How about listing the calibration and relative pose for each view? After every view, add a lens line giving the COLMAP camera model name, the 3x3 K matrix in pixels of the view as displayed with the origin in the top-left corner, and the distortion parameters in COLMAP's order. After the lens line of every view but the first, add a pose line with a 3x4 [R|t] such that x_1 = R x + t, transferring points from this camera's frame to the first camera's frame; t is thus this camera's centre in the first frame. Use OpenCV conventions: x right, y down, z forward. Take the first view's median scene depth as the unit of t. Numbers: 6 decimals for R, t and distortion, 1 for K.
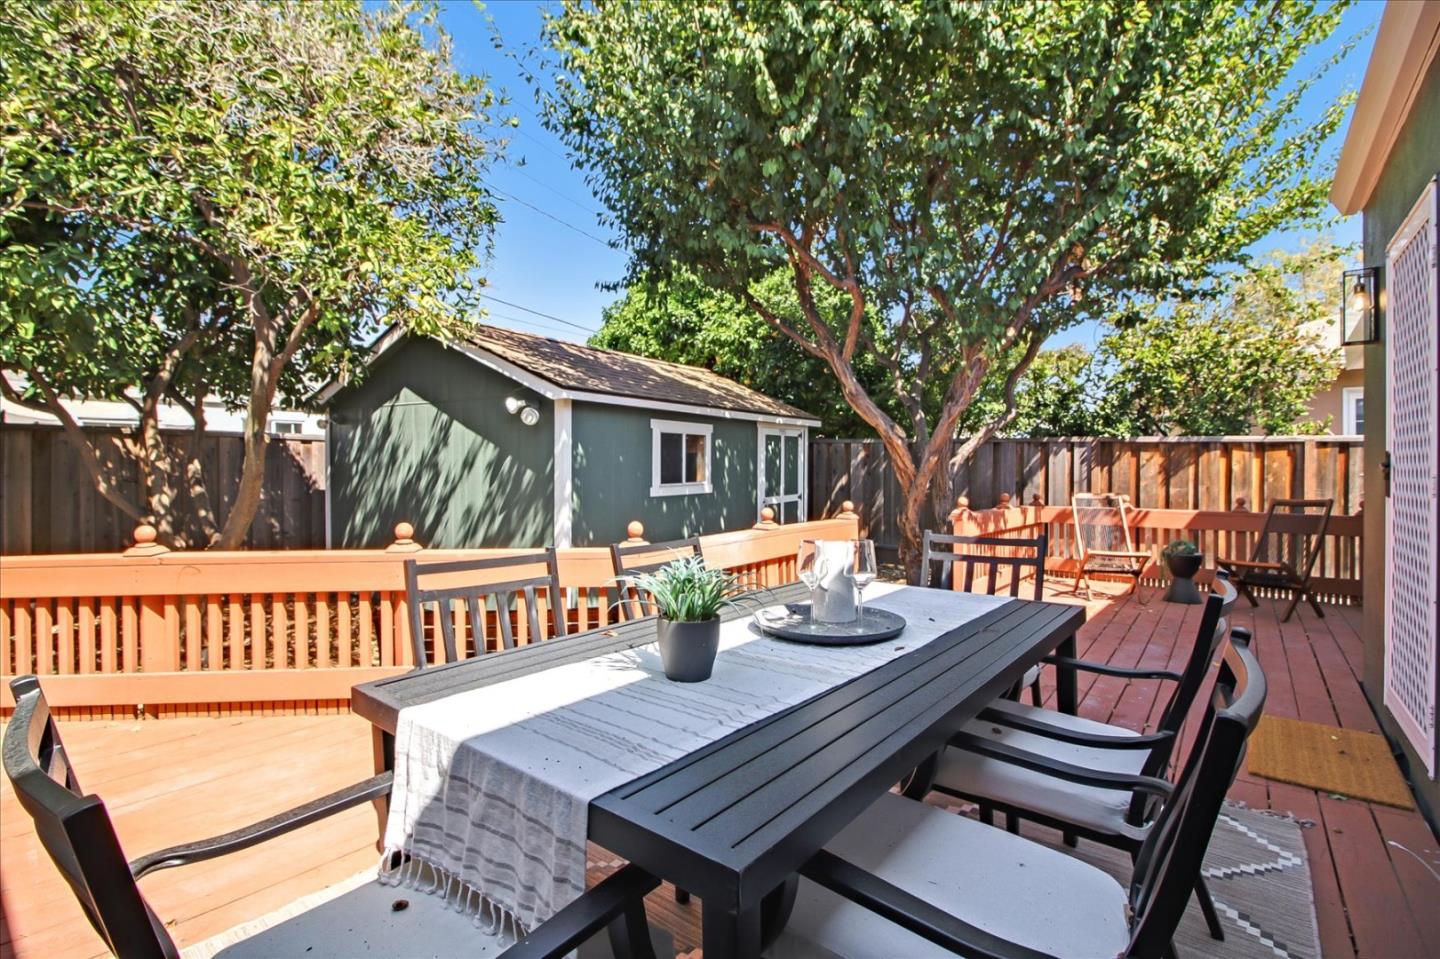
lens RADIAL K [[659.0, 0, 720.1], [0, 659.0, 477.0], [0, 0, 1]] dist [-0.005103, 0.000056]
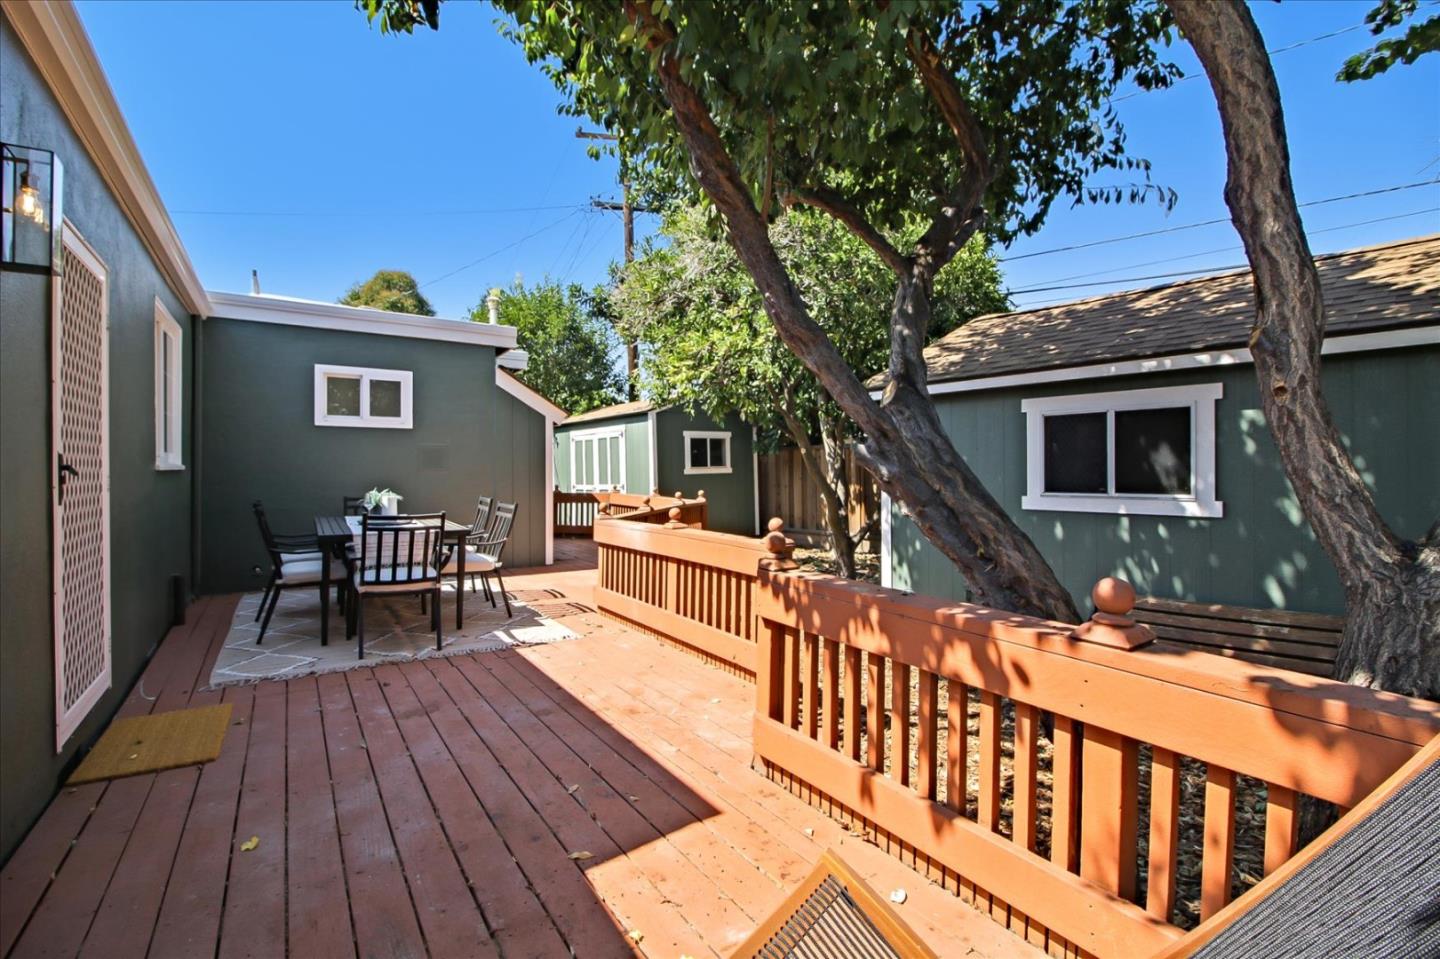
lens RADIAL K [[698.3, 0, 713.3], [0, 698.3, 478.3], [0, 0, 1]] dist [0.002730, 0.000196]
pose [[-0.324299, 0.009244, -0.945909, 0.693727], [-0.017037, 0.999733, 0.015611, -0.009092], [0.945801, 0.021178, -0.324055, 0.904337]]
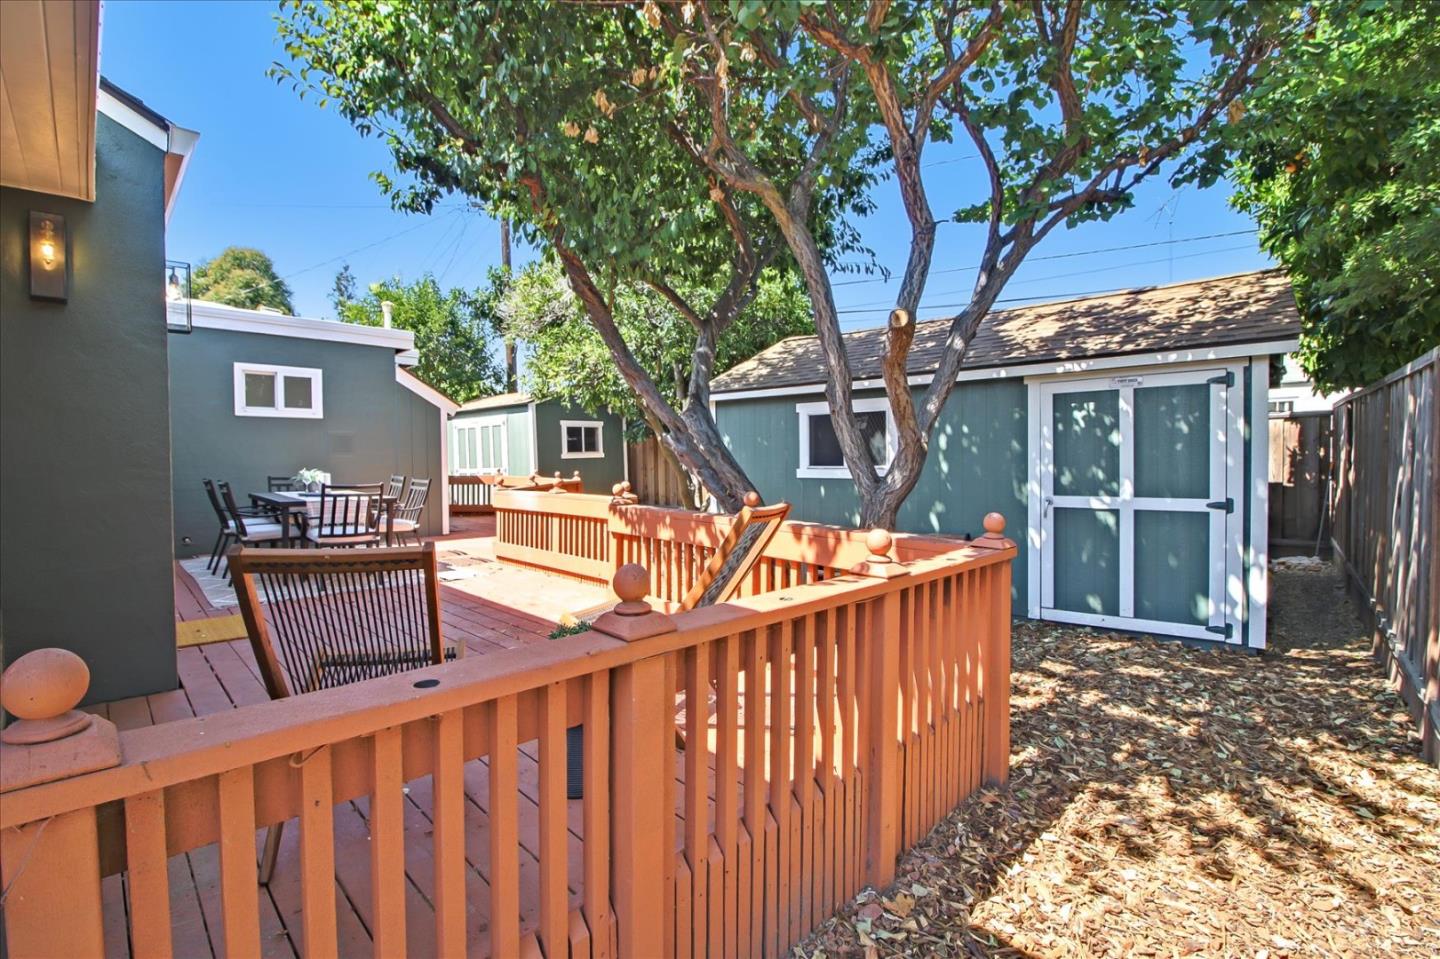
lens RADIAL K [[659.0, 0, 716.8], [0, 659.0, 475.1], [0, 0, 1]] dist [-0.005103, 0.000056]
pose [[-0.137915, 0.027113, -0.990073, 0.930437], [-0.014012, 0.999472, 0.029322, -0.003239], [0.990345, 0.017917, -0.137462, 0.990804]]
